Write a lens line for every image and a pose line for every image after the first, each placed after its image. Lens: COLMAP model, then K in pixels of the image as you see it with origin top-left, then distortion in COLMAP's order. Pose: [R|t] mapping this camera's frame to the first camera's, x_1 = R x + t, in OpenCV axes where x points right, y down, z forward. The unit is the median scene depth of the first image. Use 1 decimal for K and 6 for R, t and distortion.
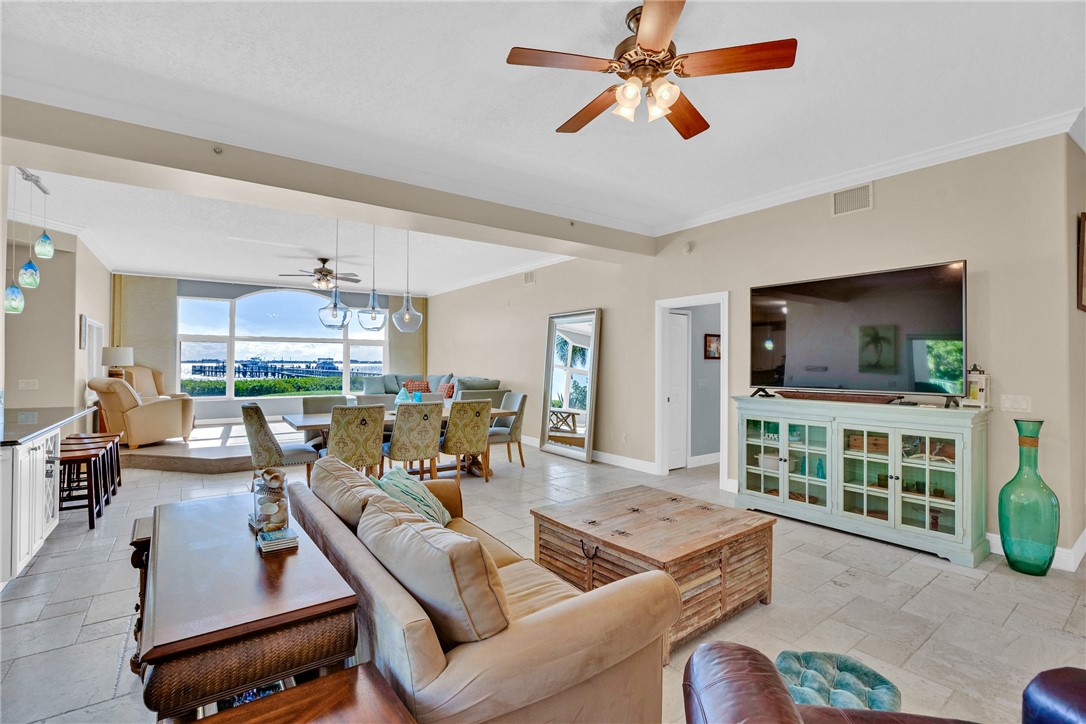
lens RADIAL K [[496.3, 0, 546.7], [0, 496.3, 357.7], [0, 0, 1]] dist [-0.017213, 0.000730]
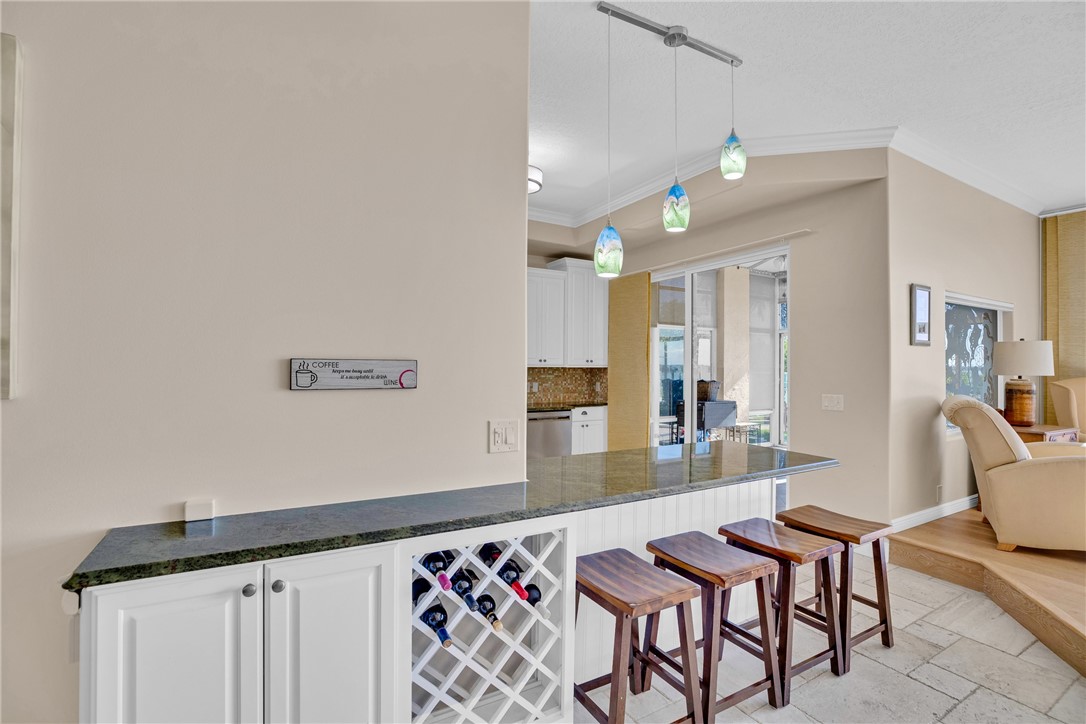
lens RADIAL K [[496.3, 0, 551.1], [0, 496.3, 359.3], [0, 0, 1]] dist [-0.017213, 0.000730]
pose [[-0.091638, -0.009955, -0.995743, -0.193654], [0.005416, 0.999930, -0.010495, 0.000408], [0.995778, -0.006355, -0.091578, 0.358430]]
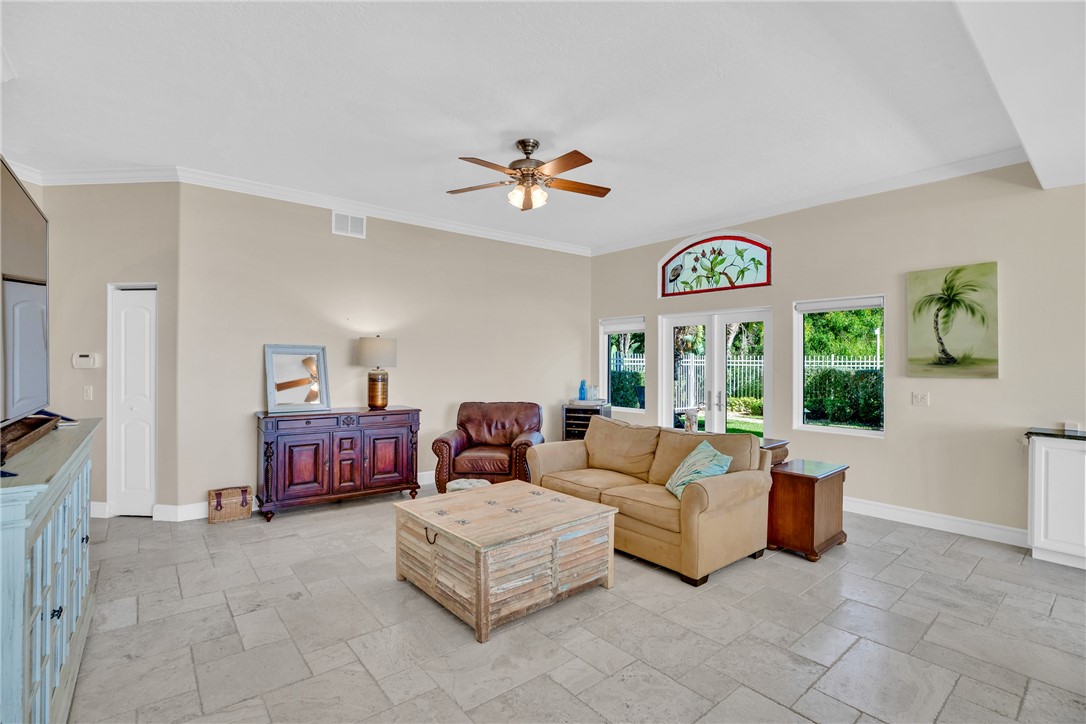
lens RADIAL K [[496.3, 0, 543.0], [0, 496.3, 355.6], [0, 0, 1]] dist [-0.017213, 0.000730]
pose [[-0.997932, -0.013526, -0.062839, 0.051415], [-0.011886, 0.999581, -0.026410, 0.004375], [0.063170, -0.025609, -0.997674, 0.551284]]
